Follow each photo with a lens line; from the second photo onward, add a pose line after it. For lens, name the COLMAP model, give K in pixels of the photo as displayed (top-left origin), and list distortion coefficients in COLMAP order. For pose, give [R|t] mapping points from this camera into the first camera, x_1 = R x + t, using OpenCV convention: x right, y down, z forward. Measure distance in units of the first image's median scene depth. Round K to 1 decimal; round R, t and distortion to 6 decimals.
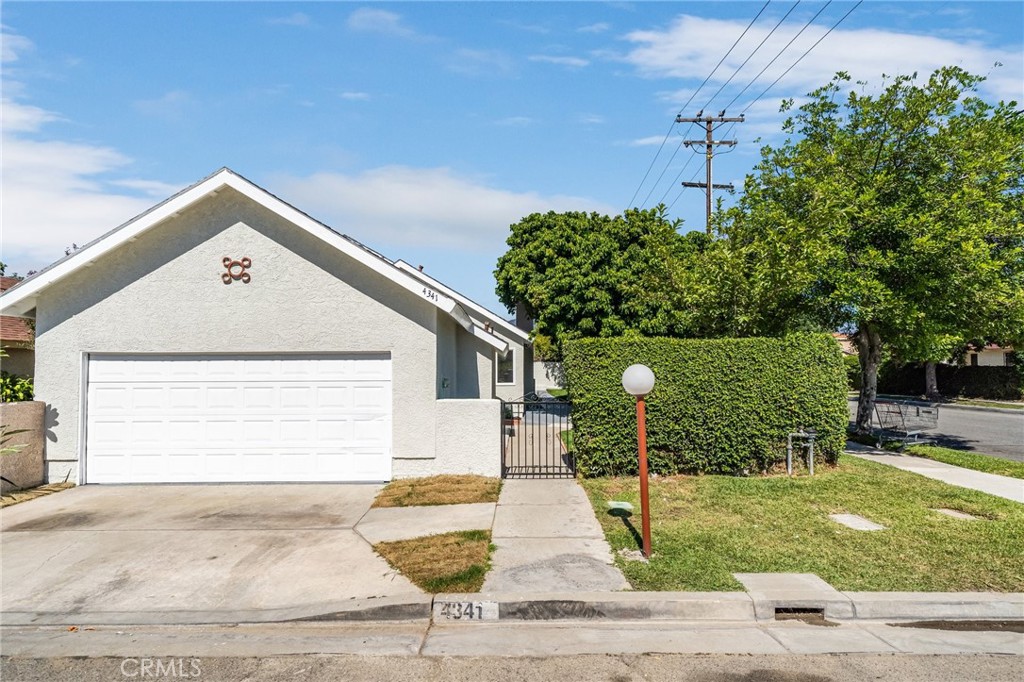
lens RADIAL K [[482.5, 0, 512.4], [0, 482.5, 350.6], [0, 0, 1]] dist [0.007984, 0.000328]
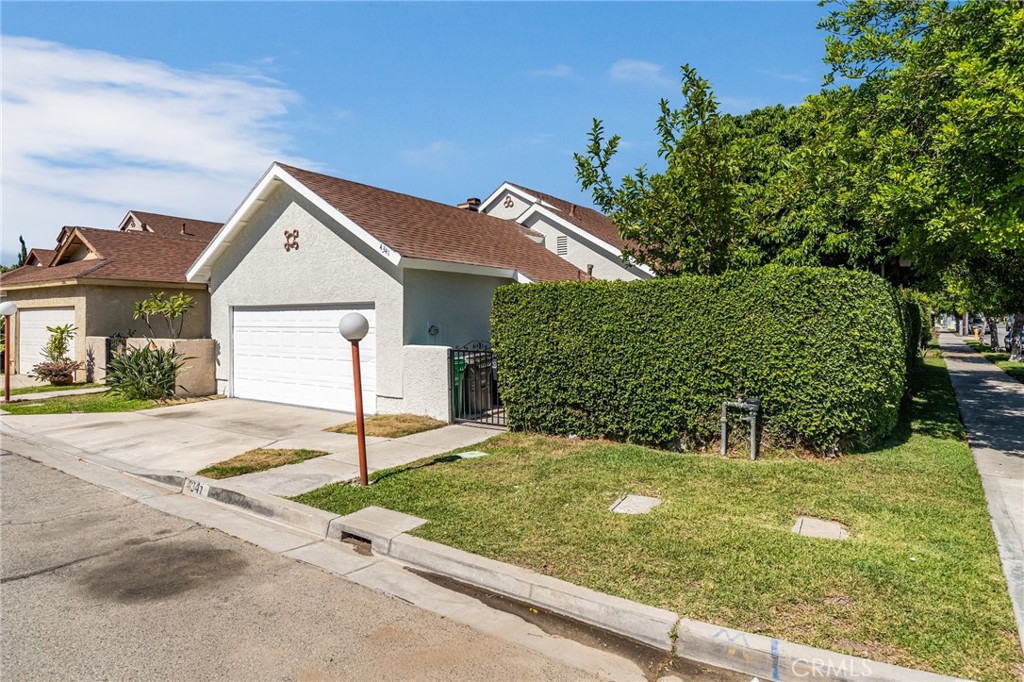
lens RADIAL K [[576.4, 0, 511.9], [0, 576.4, 315.8], [0, 0, 1]] dist [0.016606, 0.000011]
pose [[0.820542, -0.002466, -0.571581, 0.792721], [0.023130, 0.999315, 0.028893, 0.003213], [0.571118, -0.036929, 0.820037, 0.073016]]
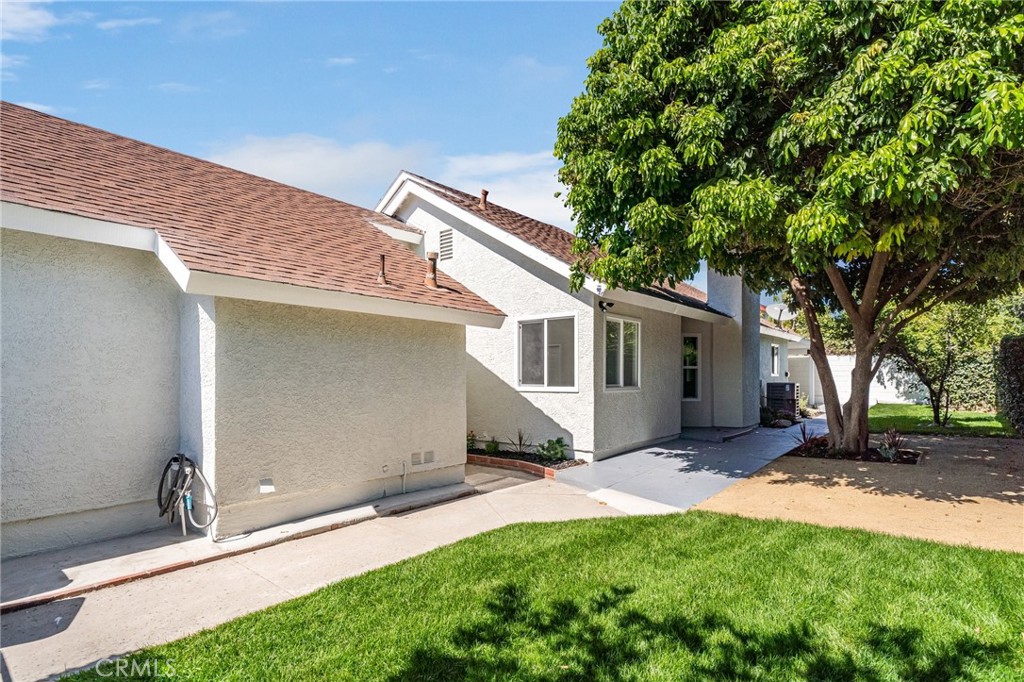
lens RADIAL K [[518.3, 0, 512.6], [0, 518.3, 373.2], [0, 0, 1]] dist [0.000948, 0.000057]
pose [[0.778783, 0.002761, -0.627287, 0.565943], [0.022090, 0.999249, 0.031823, 0.074484], [0.626904, -0.038640, 0.778138, 1.203357]]
